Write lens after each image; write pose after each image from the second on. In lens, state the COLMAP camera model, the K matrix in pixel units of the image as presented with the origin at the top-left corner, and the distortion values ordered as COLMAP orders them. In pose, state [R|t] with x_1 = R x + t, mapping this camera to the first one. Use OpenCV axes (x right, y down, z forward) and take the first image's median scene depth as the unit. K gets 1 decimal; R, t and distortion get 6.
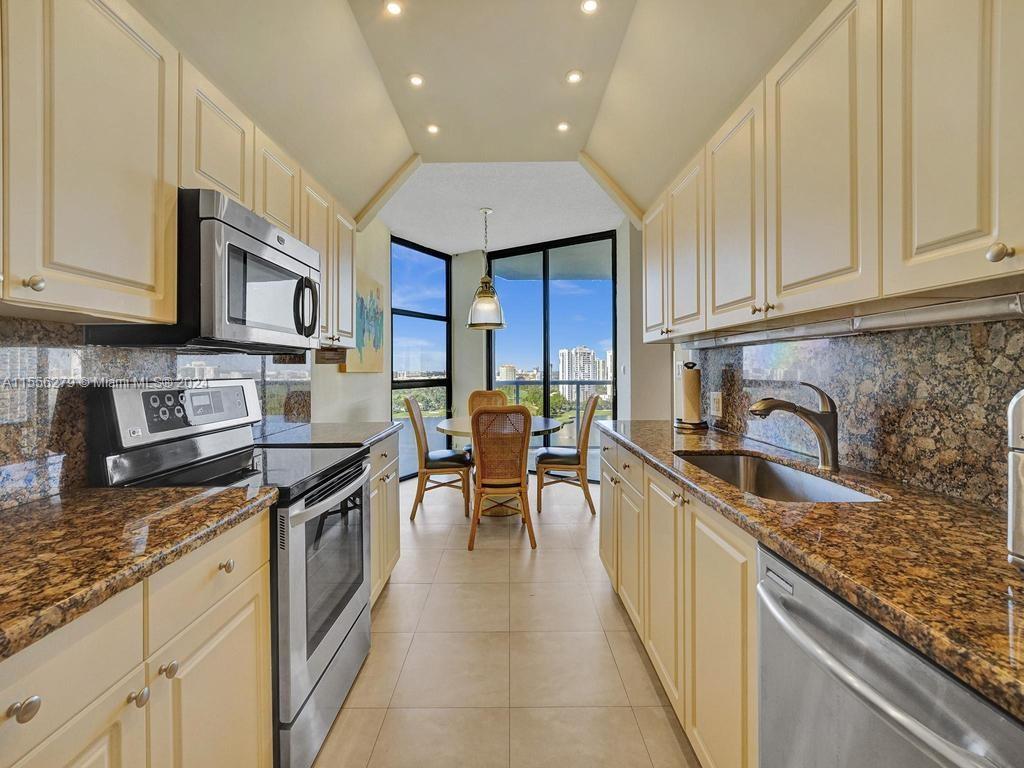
lens RADIAL K [[419.7, 0, 509.0], [0, 419.7, 369.1], [0, 0, 1]] dist [-0.002853, -0.000117]
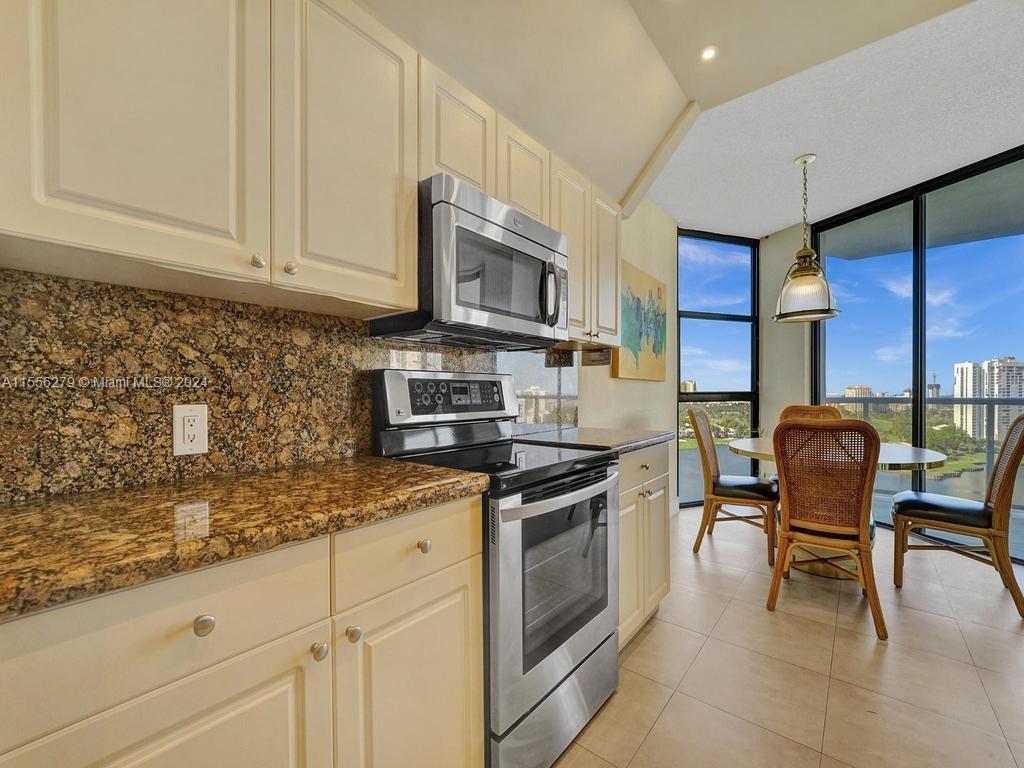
lens RADIAL K [[420.0, 0, 511.7], [0, 420.0, 397.5], [0, 0, 1]] dist [-0.007064, -0.000079]
pose [[0.766960, 0.006471, -0.641663, 0.029493], [0.002081, 0.999919, 0.012572, 0.039409], [0.641692, -0.010978, 0.766884, 0.130236]]
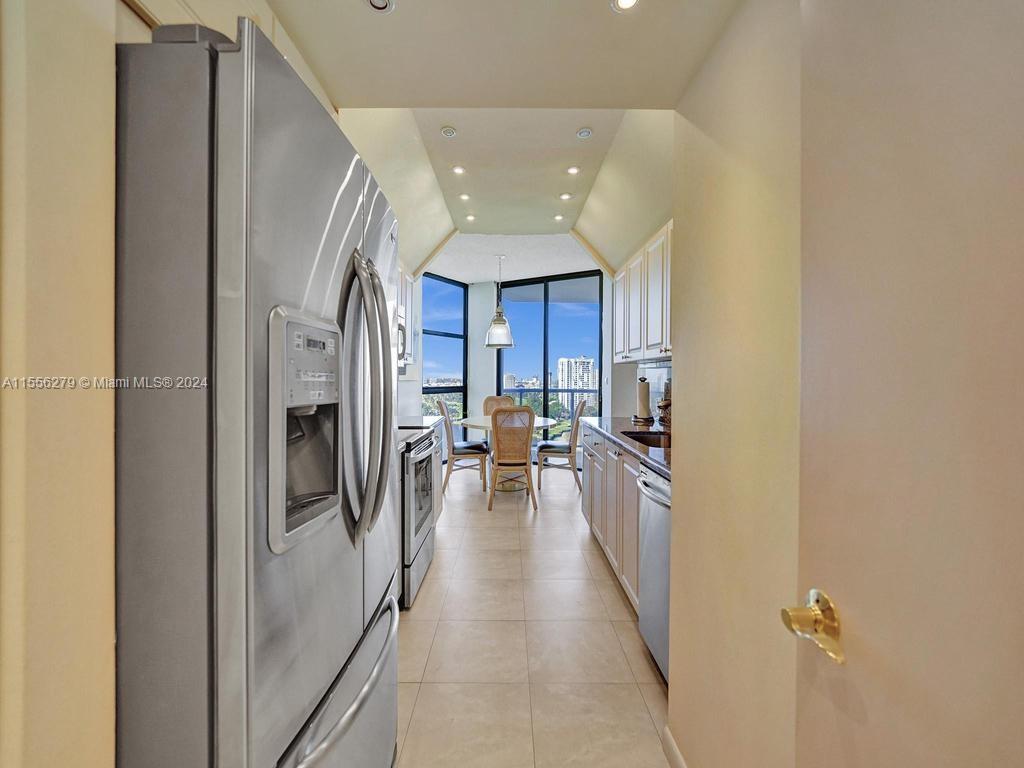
lens RADIAL K [[416.4, 0, 505.1], [0, 416.4, 380.3], [0, 0, 1]] dist [-0.011110, -0.000151]
pose [[0.999907, 0.010211, -0.008986, -0.031559], [-0.010140, 0.999917, 0.007948, -0.008981], [0.009066, -0.007856, 0.999928, -0.356017]]
